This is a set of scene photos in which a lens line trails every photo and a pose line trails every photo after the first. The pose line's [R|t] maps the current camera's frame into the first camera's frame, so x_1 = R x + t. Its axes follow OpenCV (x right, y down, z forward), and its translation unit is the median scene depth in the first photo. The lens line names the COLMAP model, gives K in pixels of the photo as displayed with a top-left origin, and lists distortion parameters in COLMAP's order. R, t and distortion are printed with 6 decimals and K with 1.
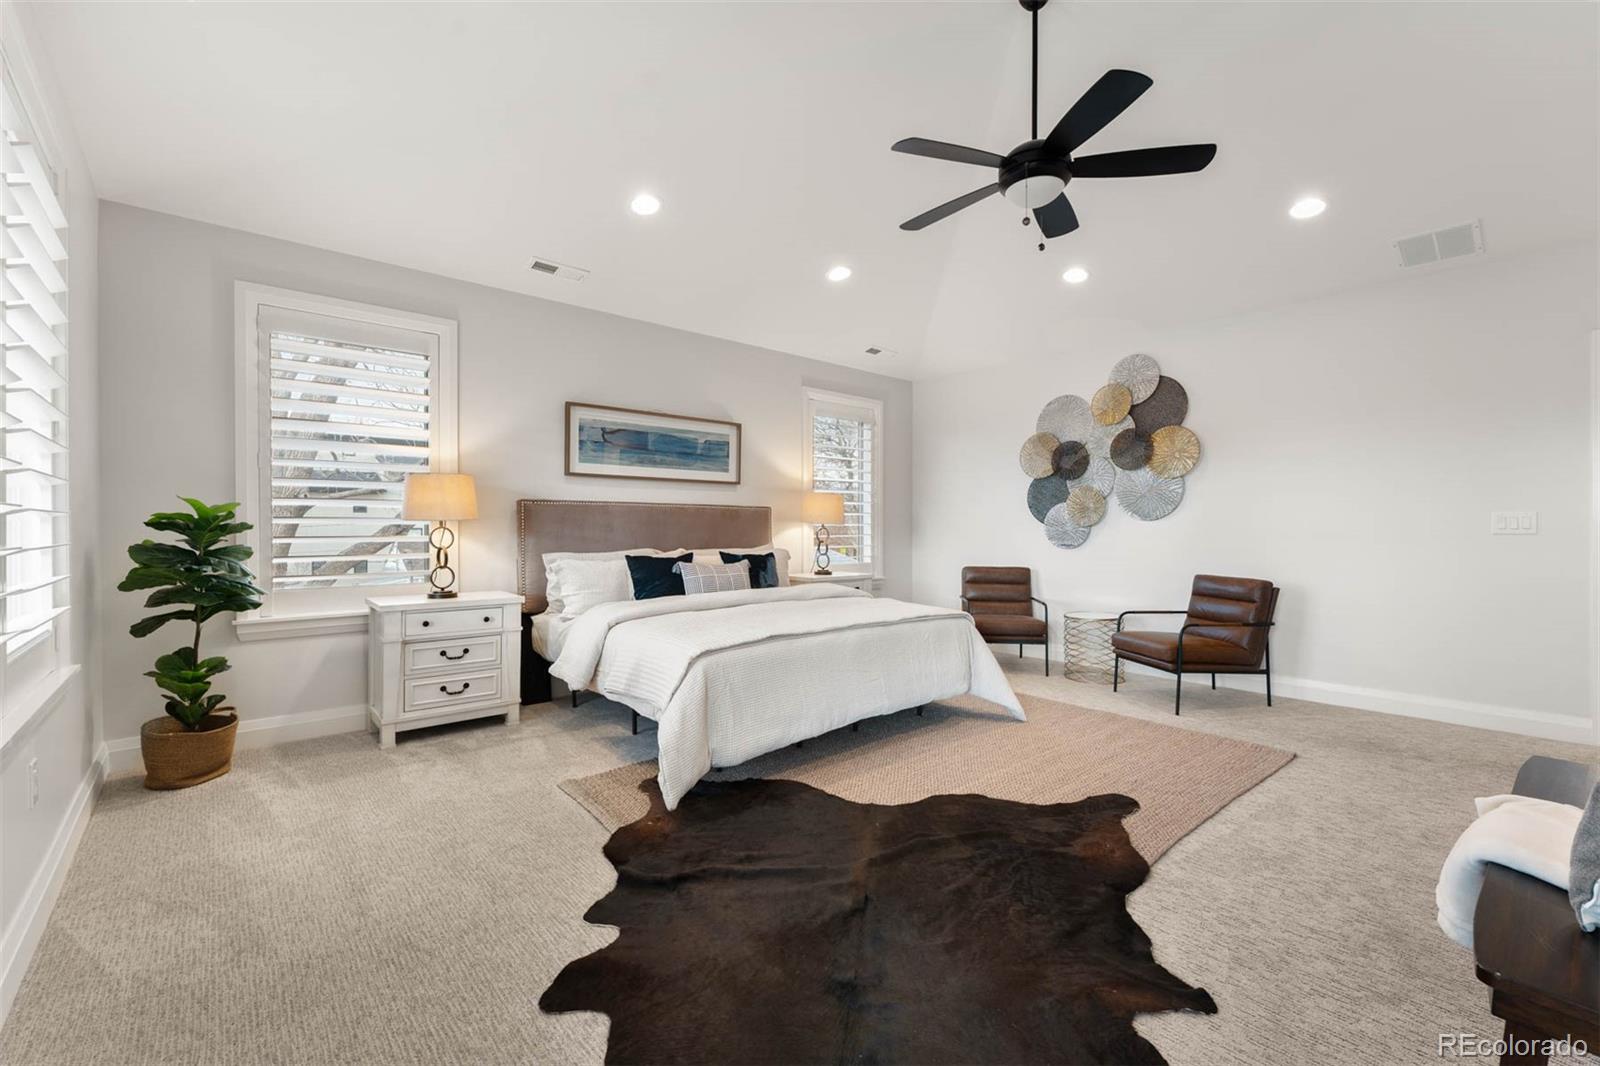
lens RADIAL K [[686.1, 0, 801.4], [0, 686.1, 524.1], [0, 0, 1]] dist [0.025917, 0.000064]
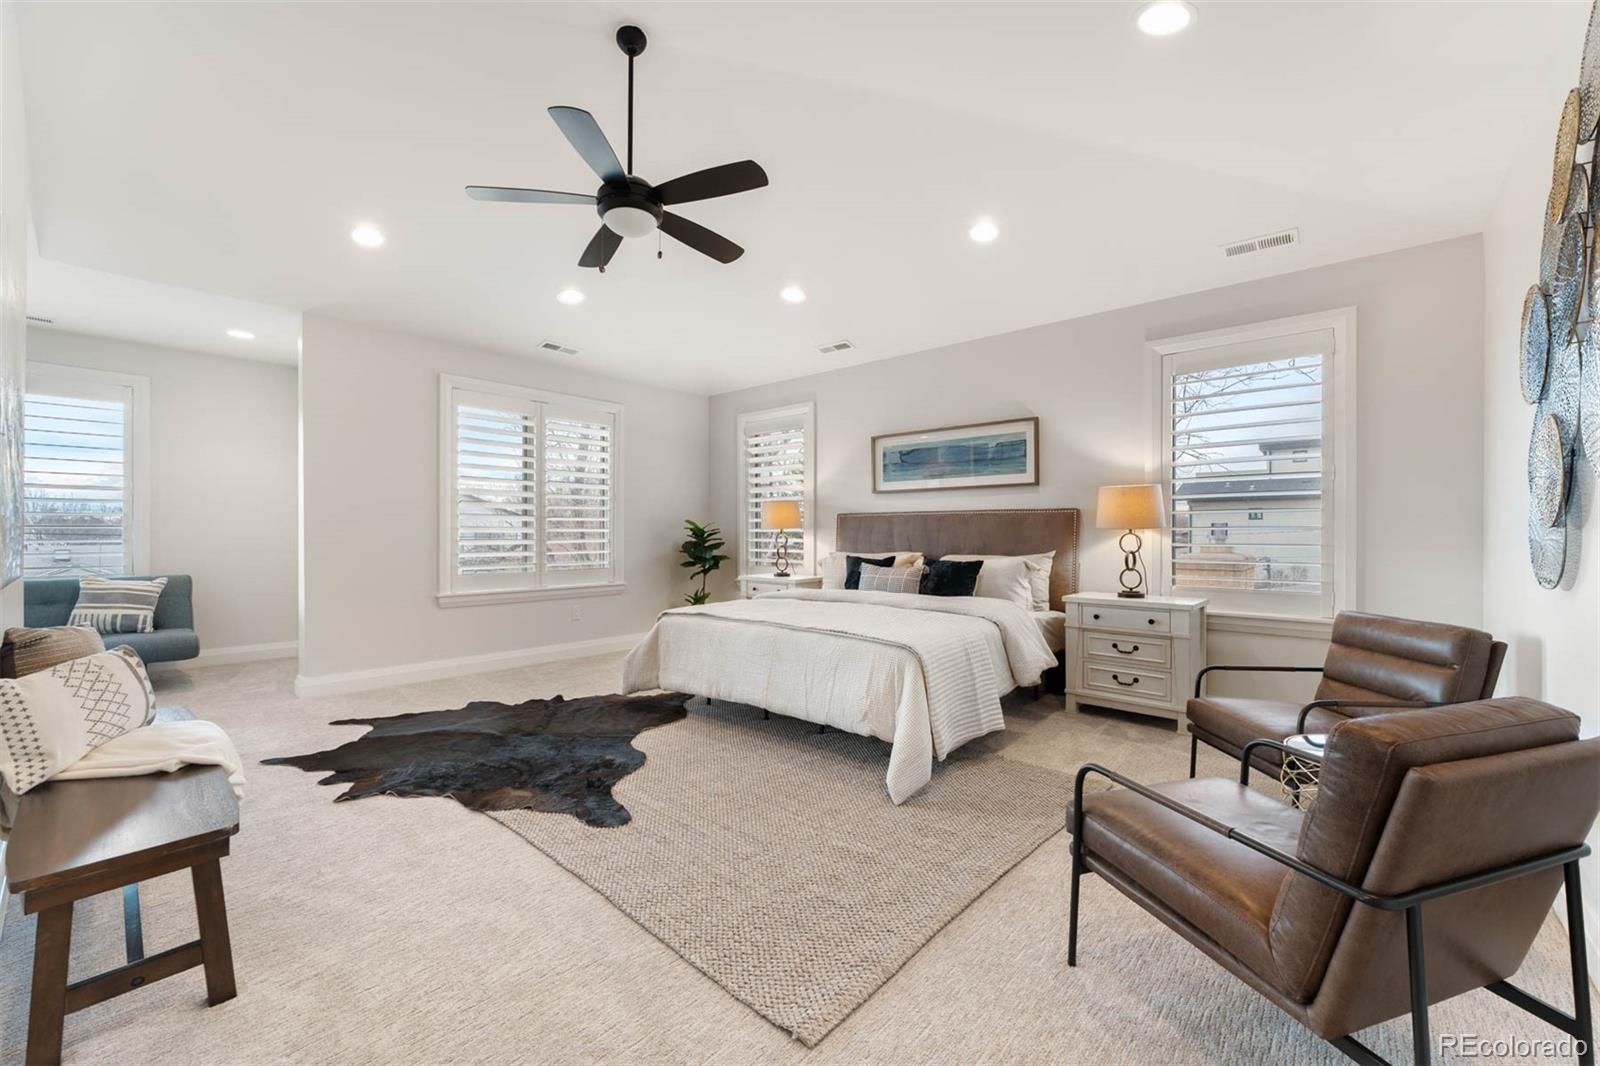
lens RADIAL K [[640.0, 0, 801.8], [0, 640.0, 539.7], [0, 0, 1]] dist [-0.005963, 0.000352]
pose [[0.117917, 0.010183, -0.992971, 0.729675], [0.005941, 0.999922, 0.010960, 0.002317], [0.993006, -0.007191, 0.117847, 0.621932]]
